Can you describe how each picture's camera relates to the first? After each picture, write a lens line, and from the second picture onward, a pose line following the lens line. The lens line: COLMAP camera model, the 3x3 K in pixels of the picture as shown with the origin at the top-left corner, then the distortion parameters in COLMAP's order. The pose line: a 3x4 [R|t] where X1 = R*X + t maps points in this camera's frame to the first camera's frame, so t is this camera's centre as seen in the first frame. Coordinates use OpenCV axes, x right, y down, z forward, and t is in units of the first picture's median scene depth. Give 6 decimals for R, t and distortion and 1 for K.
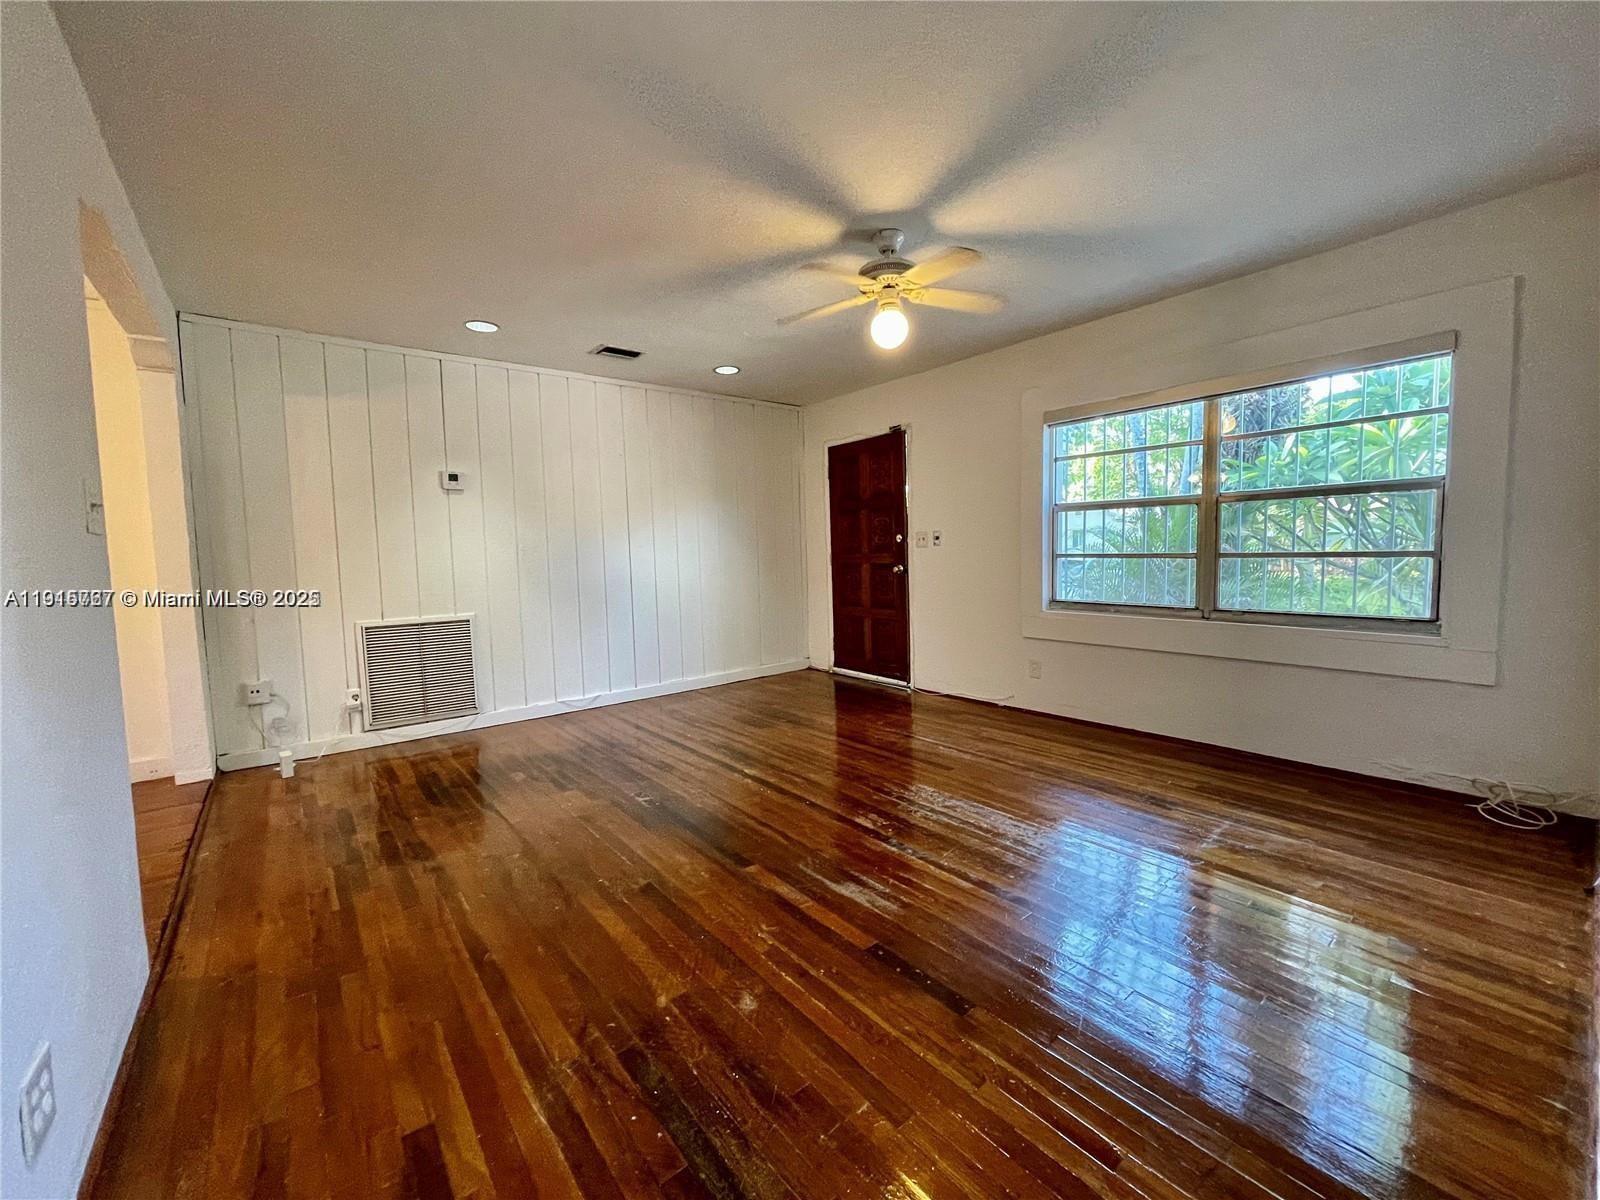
lens RADIAL K [[648.5, 0, 803.2], [0, 648.5, 591.9], [0, 0, 1]] dist [-0.001672, 0.000346]
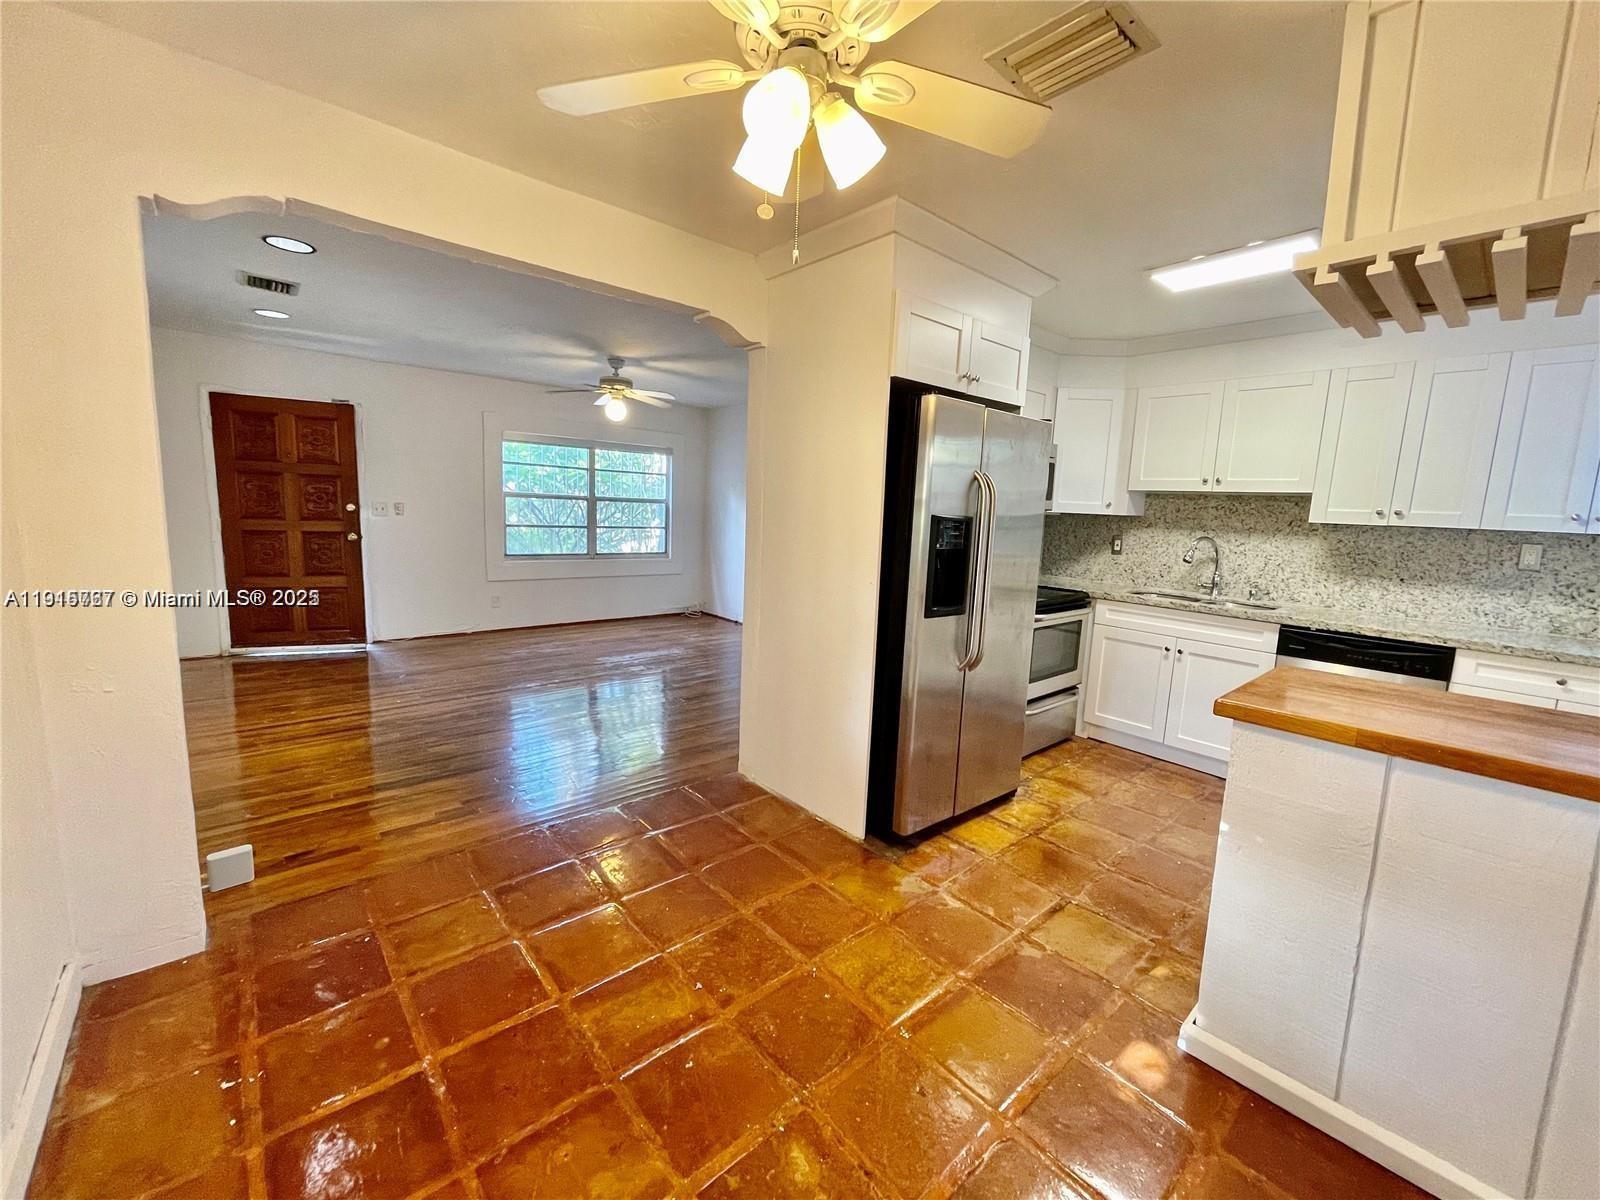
lens RADIAL K [[648.5, 0, 800.2], [0, 648.5, 594.1], [0, 0, 1]] dist [-0.001672, 0.000346]
pose [[-0.035527, -0.114059, 0.992838, -1.362513], [0.025754, 0.993031, 0.115003, -0.061952], [-0.999037, 0.029656, -0.032342, 0.417559]]
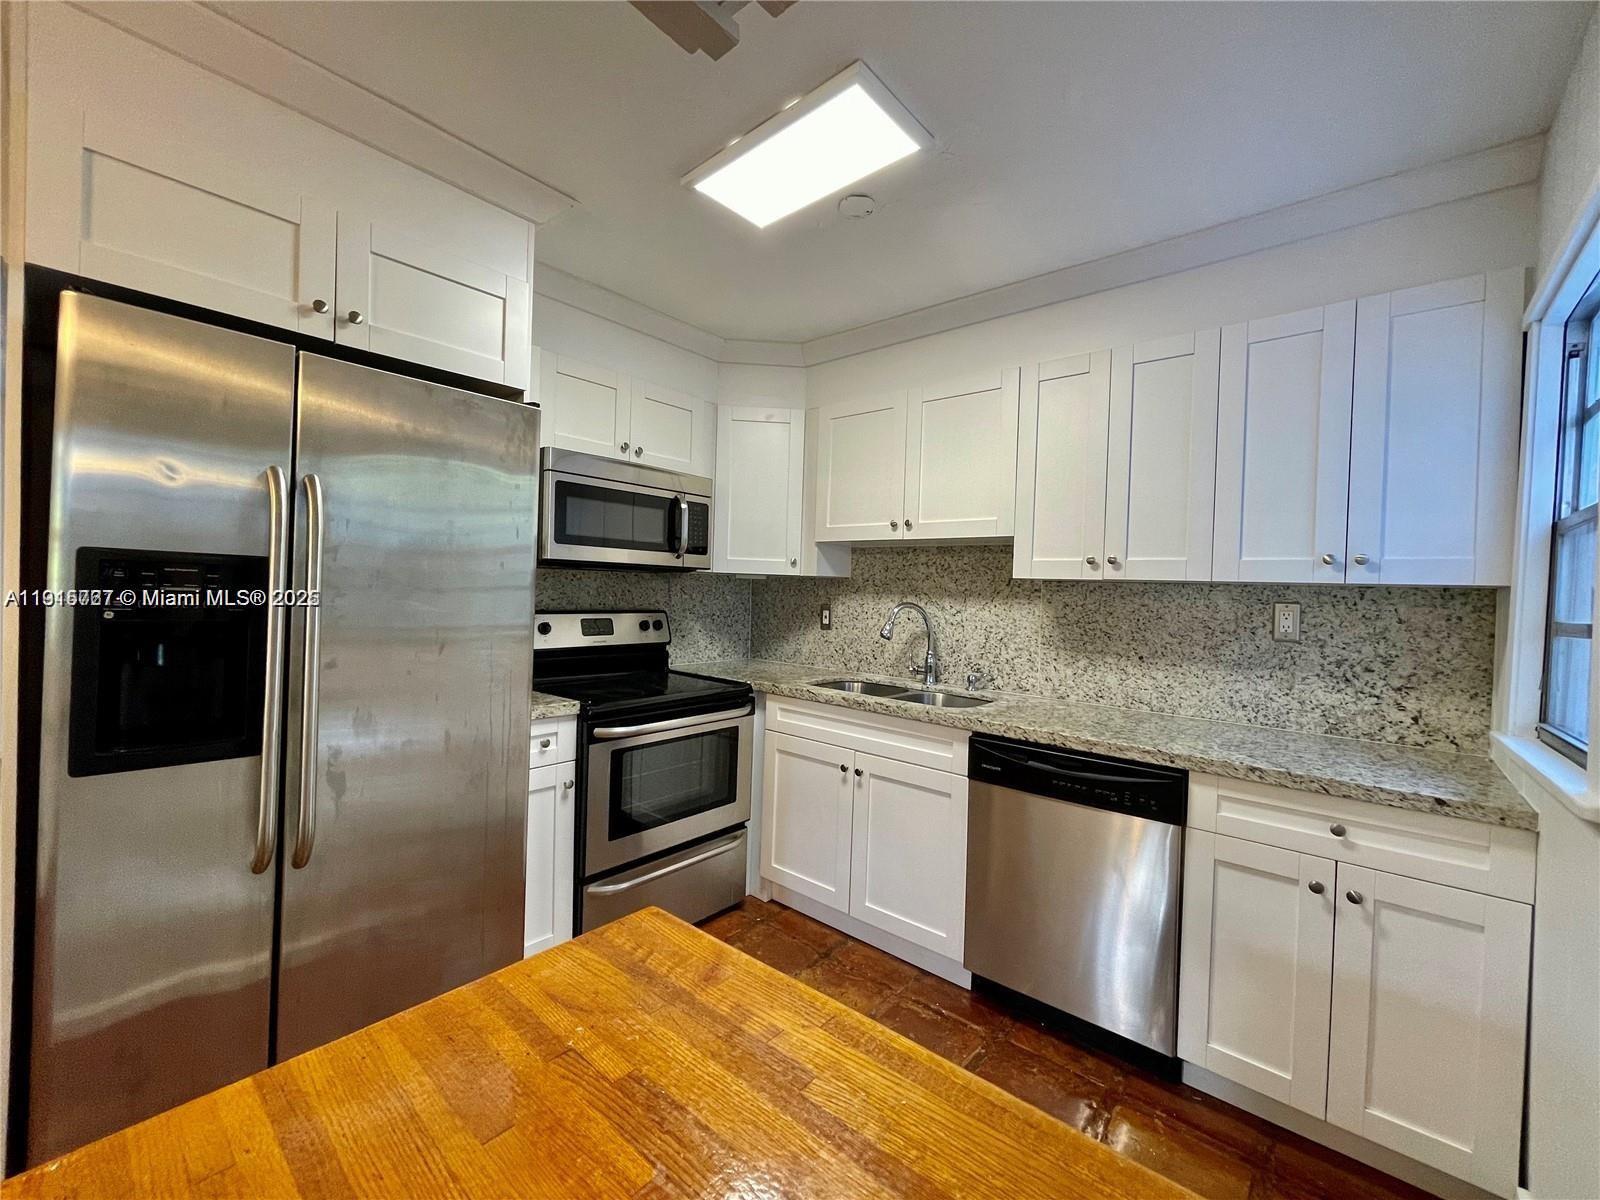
lens RADIAL K [[648.5, 0, 798.4], [0, 648.5, 594.8], [0, 0, 1]] dist [-0.001672, 0.000346]
pose [[-0.174005, 0.011061, 0.984683, -1.058226], [0.036933, 0.999307, -0.004699, -0.027060], [-0.984052, 0.035550, -0.174293, -0.016960]]
